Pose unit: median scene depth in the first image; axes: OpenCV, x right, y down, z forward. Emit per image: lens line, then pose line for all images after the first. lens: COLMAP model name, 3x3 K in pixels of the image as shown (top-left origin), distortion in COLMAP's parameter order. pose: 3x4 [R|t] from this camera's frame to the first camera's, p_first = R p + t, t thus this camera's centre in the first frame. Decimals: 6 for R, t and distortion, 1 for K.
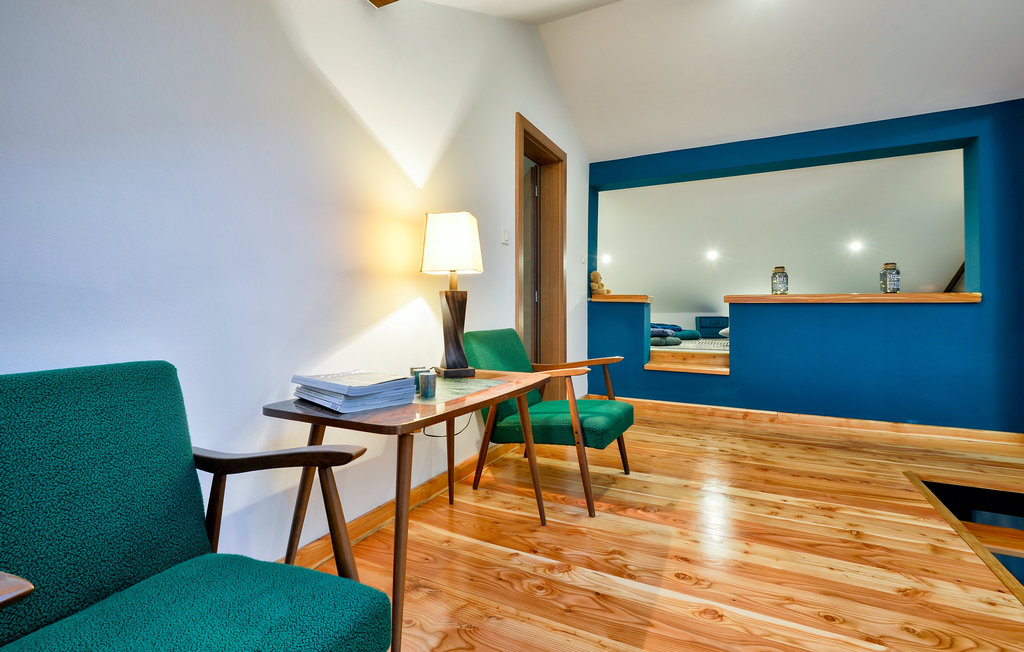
lens RADIAL K [[473.1, 0, 512.8], [0, 473.1, 305.2], [0, 0, 1]] dist [-0.002389, -0.000180]
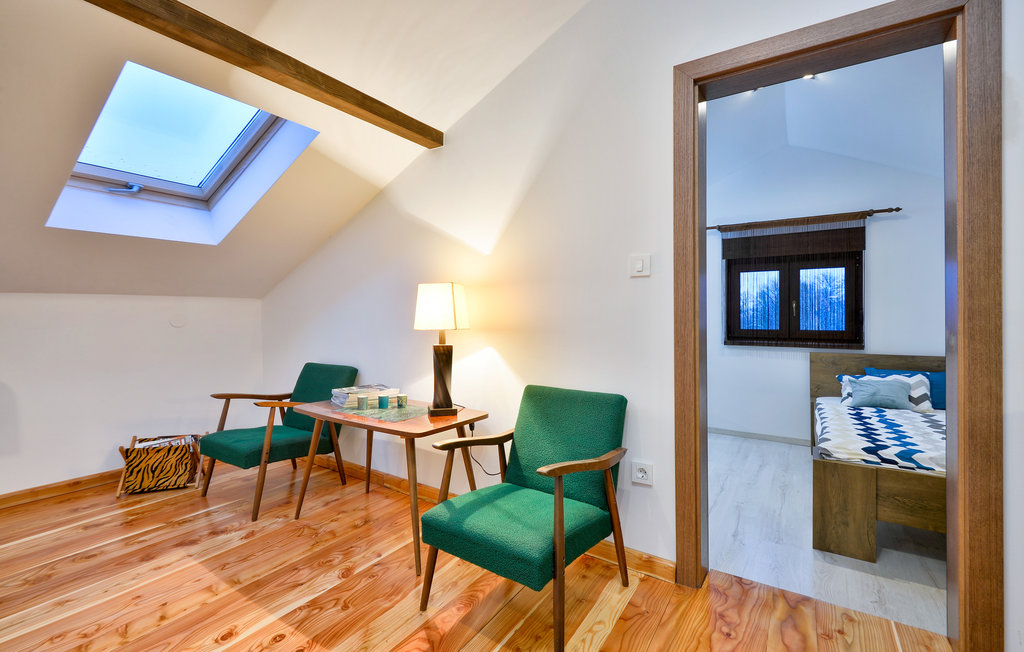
lens RADIAL K [[473.1, 0, 512.8], [0, 473.1, 305.2], [0, 0, 1]] dist [-0.002389, -0.000180]
pose [[-0.145389, -0.009925, -0.989325, 1.288099], [0.014425, 0.999822, -0.012150, -0.138762], [0.989269, -0.016037, -0.145220, 1.632824]]
